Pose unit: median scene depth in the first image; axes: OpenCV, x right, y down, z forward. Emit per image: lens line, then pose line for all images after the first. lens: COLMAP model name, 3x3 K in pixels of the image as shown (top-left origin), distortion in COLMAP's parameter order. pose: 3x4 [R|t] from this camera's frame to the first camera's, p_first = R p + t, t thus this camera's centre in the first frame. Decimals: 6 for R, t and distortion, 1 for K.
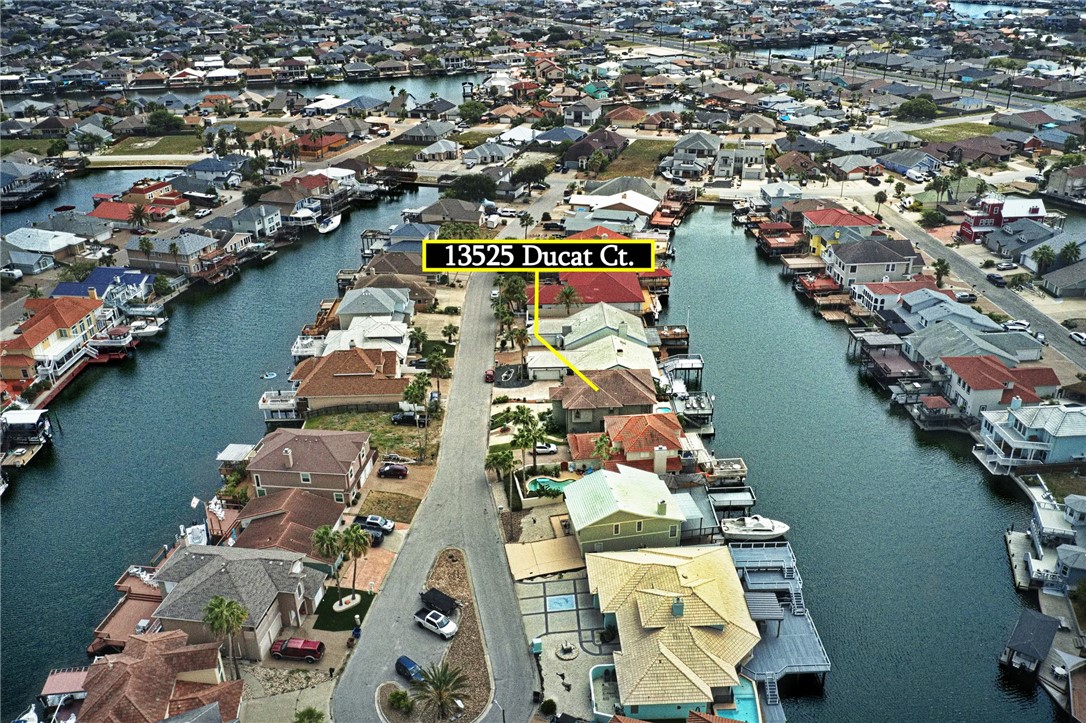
lens RADIAL K [[876.9, 0, 543.0], [0, 876.9, 361.5], [0, 0, 1]] dist [0.017131, -0.010574]
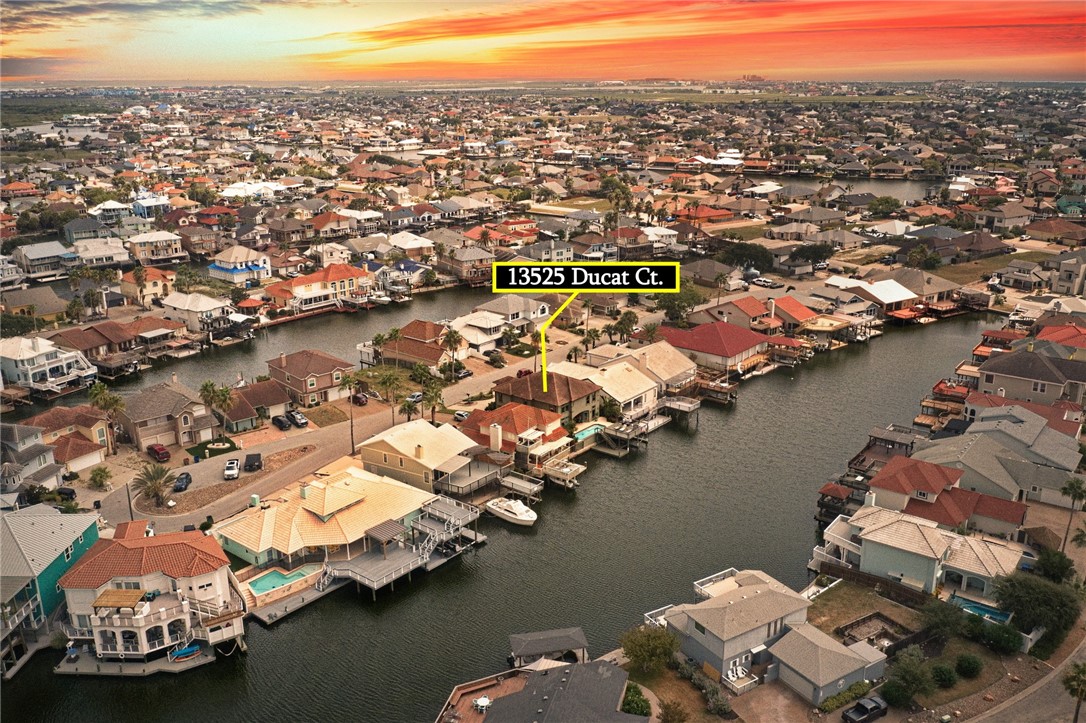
lens RADIAL K [[876.9, 0, 543.0], [0, 876.9, 361.5], [0, 0, 1]] dist [0.017131, -0.010574]
pose [[0.775444, 0.209527, -0.595639, 0.384339], [-0.278466, 0.960126, -0.024784, 0.014066], [0.566696, 0.185083, 0.802870, 0.057038]]
